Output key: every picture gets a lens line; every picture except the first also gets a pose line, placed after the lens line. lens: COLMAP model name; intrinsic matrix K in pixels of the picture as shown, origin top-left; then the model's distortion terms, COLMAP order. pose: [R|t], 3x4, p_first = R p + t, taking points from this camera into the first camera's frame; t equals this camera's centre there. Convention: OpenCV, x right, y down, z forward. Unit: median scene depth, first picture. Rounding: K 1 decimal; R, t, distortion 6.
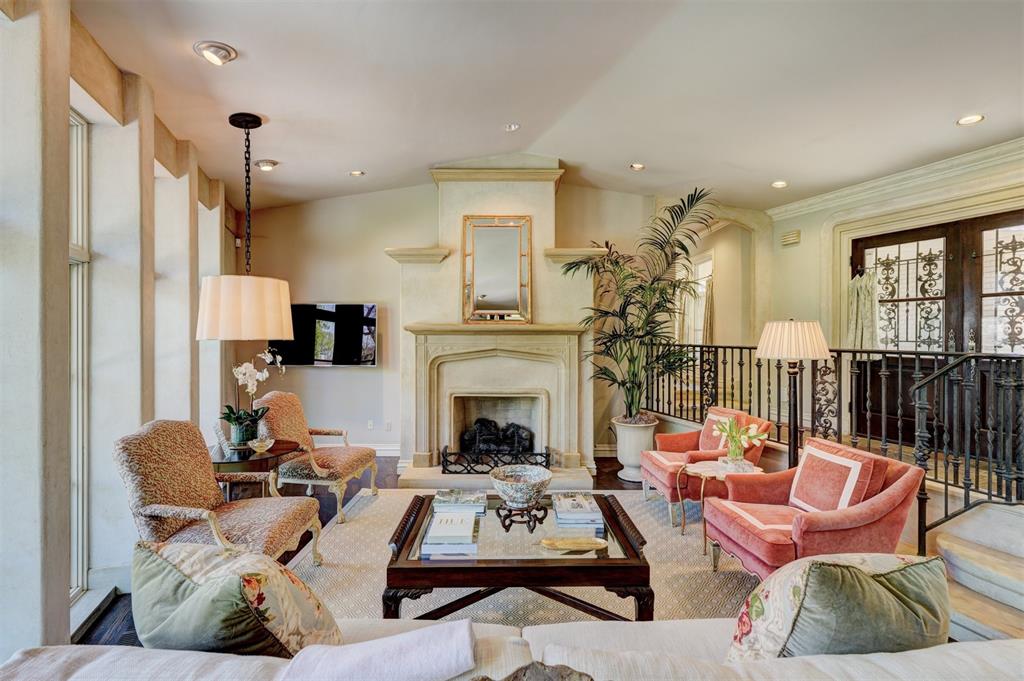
lens RADIAL K [[452.9, 0, 512.0], [0, 452.9, 340.5], [0, 0, 1]] dist [-0.002261, 0.000007]
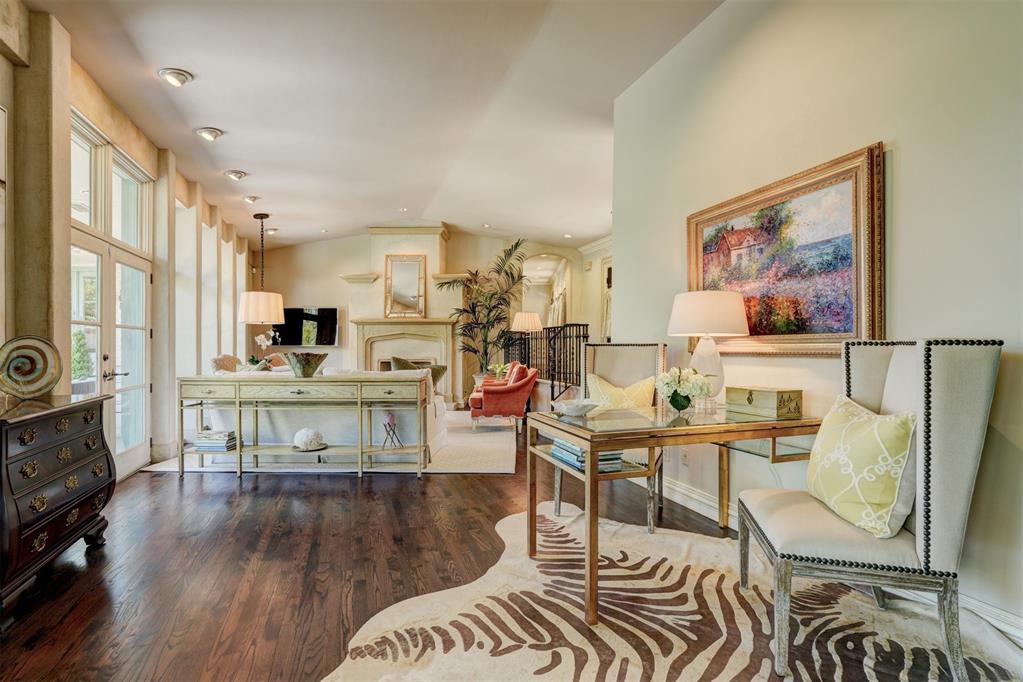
lens RADIAL K [[463.5, 0, 511.9], [0, 463.5, 351.2], [0, 0, 1]] dist [-0.002264, -0.000176]
pose [[0.999785, -0.001981, -0.020659, 0.421557], [0.001851, 0.999978, -0.006306, 0.102152], [0.020671, 0.006266, 0.999767, -0.766149]]
